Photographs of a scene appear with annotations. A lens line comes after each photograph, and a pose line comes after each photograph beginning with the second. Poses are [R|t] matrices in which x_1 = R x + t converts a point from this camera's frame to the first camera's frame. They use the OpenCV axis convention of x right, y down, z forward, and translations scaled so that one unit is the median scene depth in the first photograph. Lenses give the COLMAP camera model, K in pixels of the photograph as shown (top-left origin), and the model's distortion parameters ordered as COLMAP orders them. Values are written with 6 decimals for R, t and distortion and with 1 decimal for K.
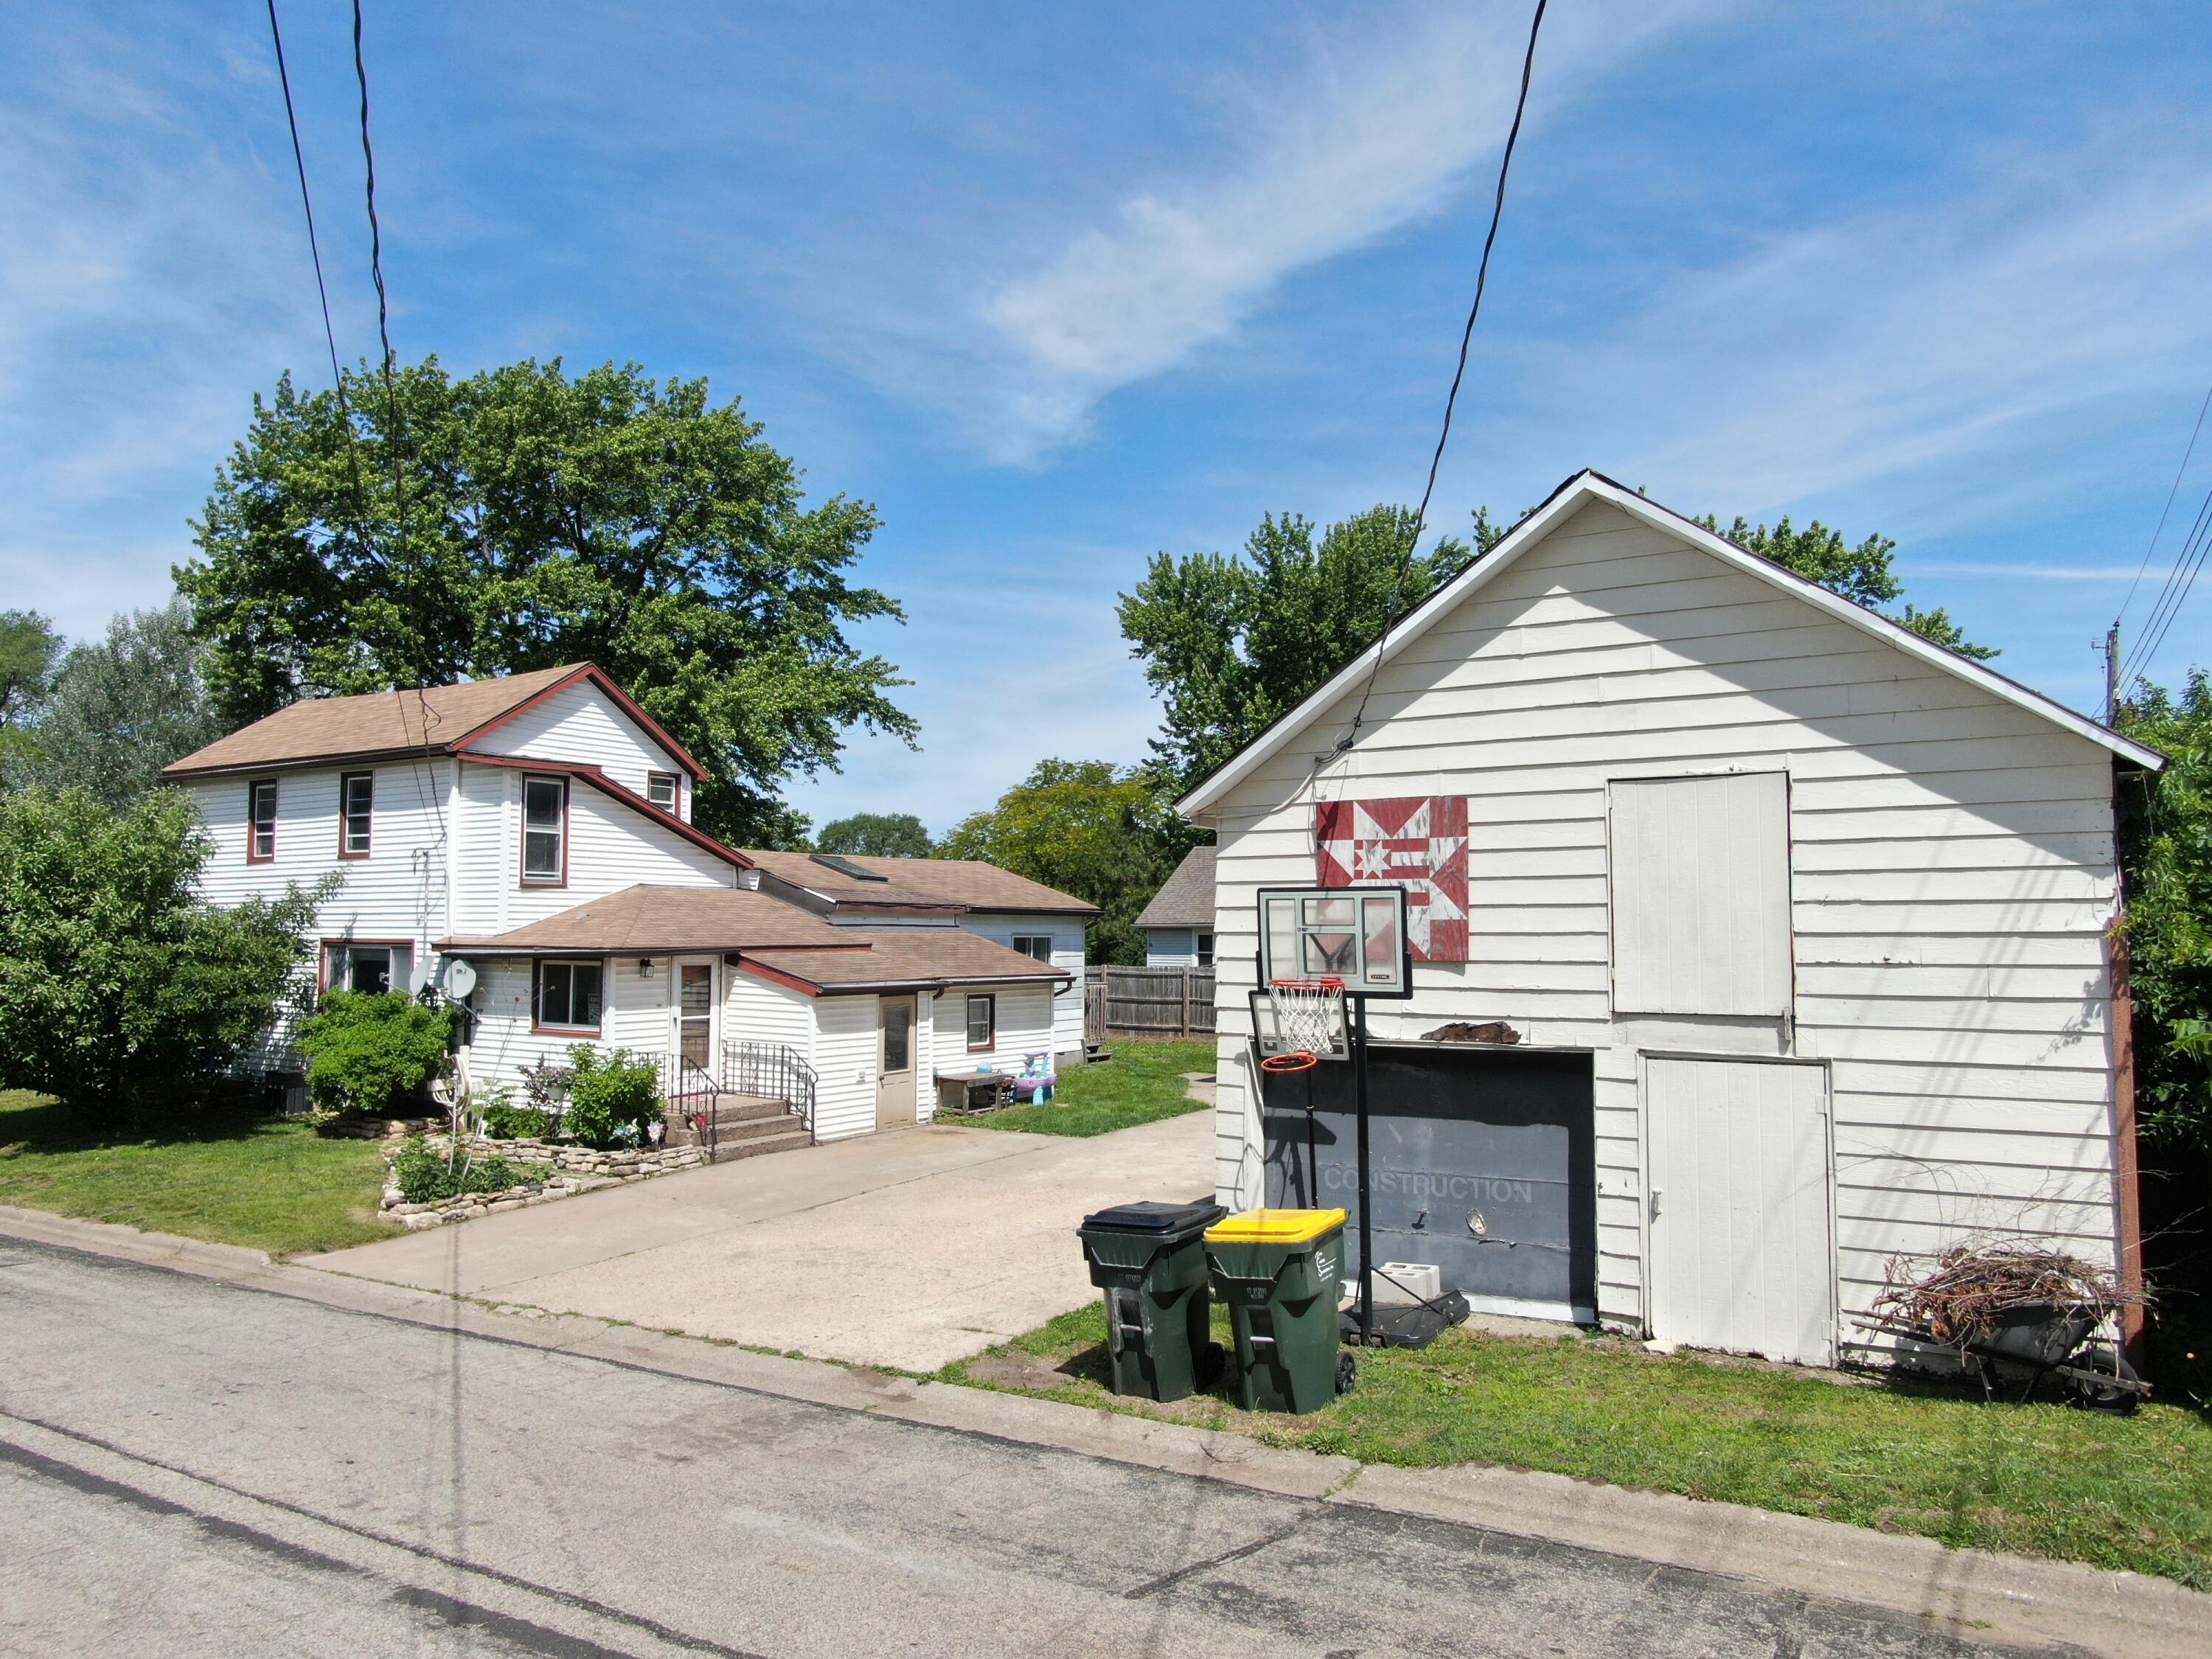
lens RADIAL K [[1586.6, 0, 1106.0], [0, 1586.6, 829.5], [0, 0, 1]] dist [-0.005312, 0.004857]
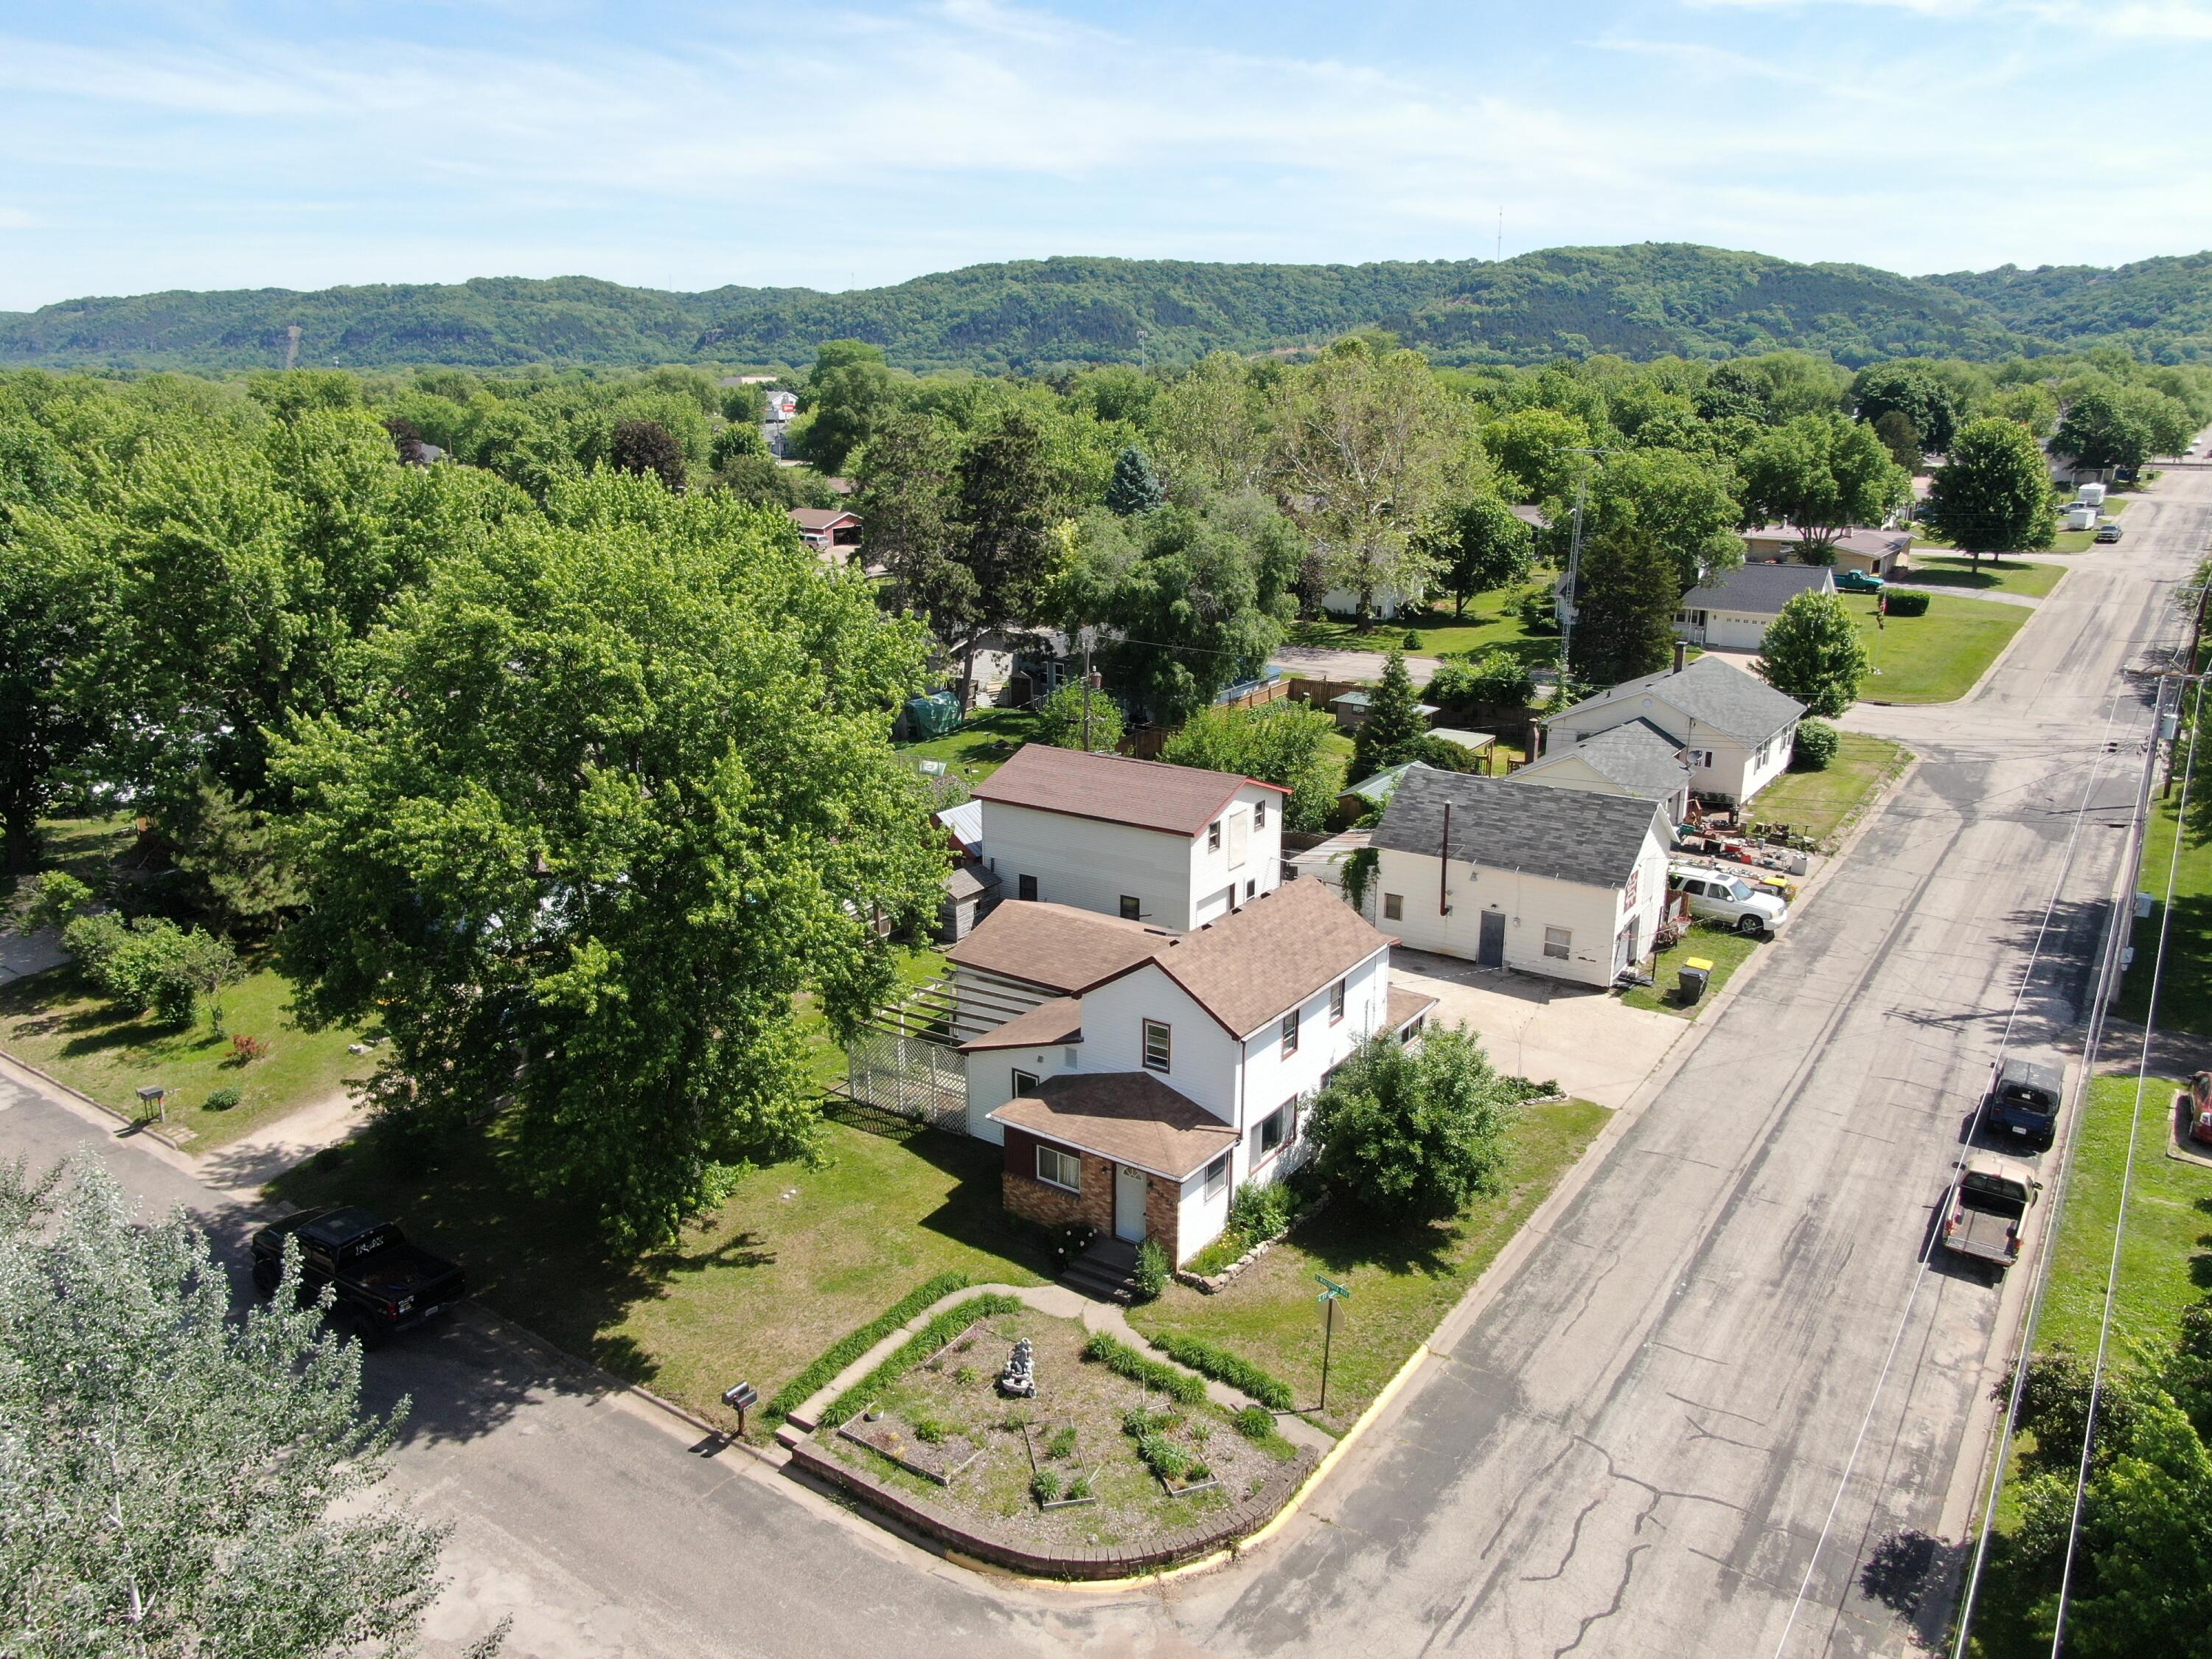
lens RADIAL K [[1595.7, 0, 1099.2], [0, 1595.7, 822.5], [0, 0, 1]] dist [-0.015837, 0.004693]
pose [[0.037788, -0.278921, 0.959570, -2.245397], [-0.064033, 0.957607, 0.280872, -0.716858], [-0.997232, -0.072058, 0.018325, 1.314825]]
